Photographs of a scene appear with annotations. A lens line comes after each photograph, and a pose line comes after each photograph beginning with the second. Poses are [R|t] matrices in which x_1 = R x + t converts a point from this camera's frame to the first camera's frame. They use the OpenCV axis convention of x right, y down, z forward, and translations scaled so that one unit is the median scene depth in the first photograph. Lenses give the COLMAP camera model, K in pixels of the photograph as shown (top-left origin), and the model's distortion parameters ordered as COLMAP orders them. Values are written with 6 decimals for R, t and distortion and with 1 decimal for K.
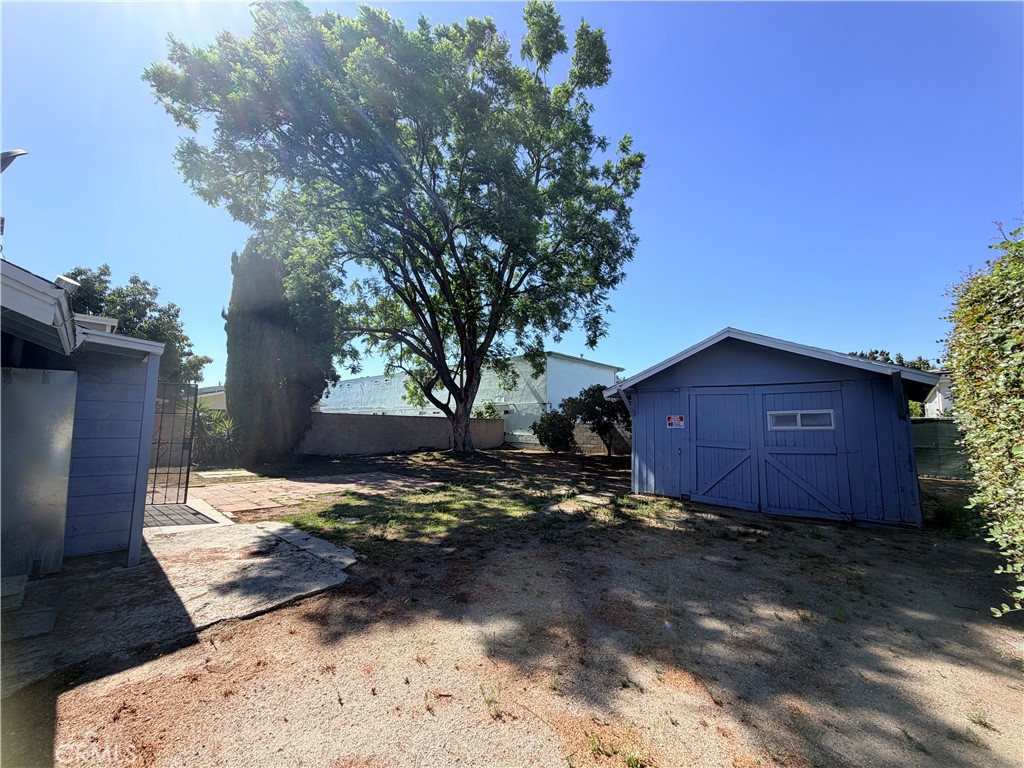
lens RADIAL K [[407.3, 0, 508.7], [0, 407.3, 385.2], [0, 0, 1]] dist [-0.001208, -0.000059]
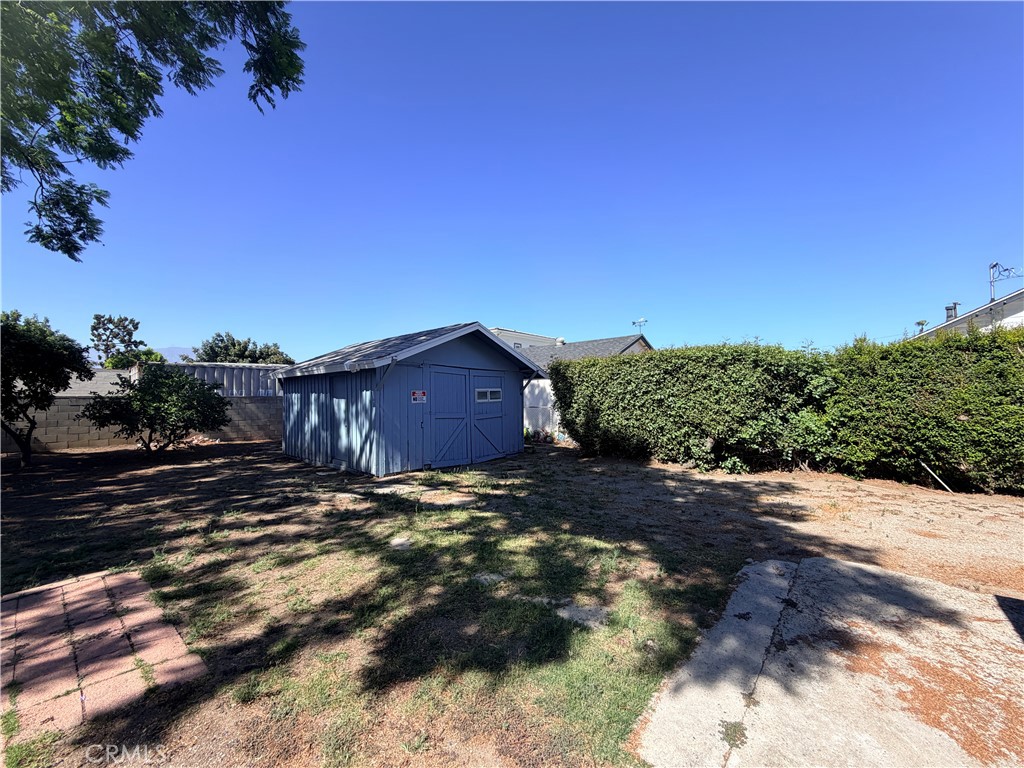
lens RADIAL K [[410.8, 0, 497.1], [0, 410.8, 384.4], [0, 0, 1]] dist [-0.002071, -0.000436]
pose [[-0.016562, 0.017469, 0.999710, -0.642891], [-0.094542, 0.995340, -0.018959, 0.060394], [-0.995383, -0.094828, -0.014833, 0.830840]]
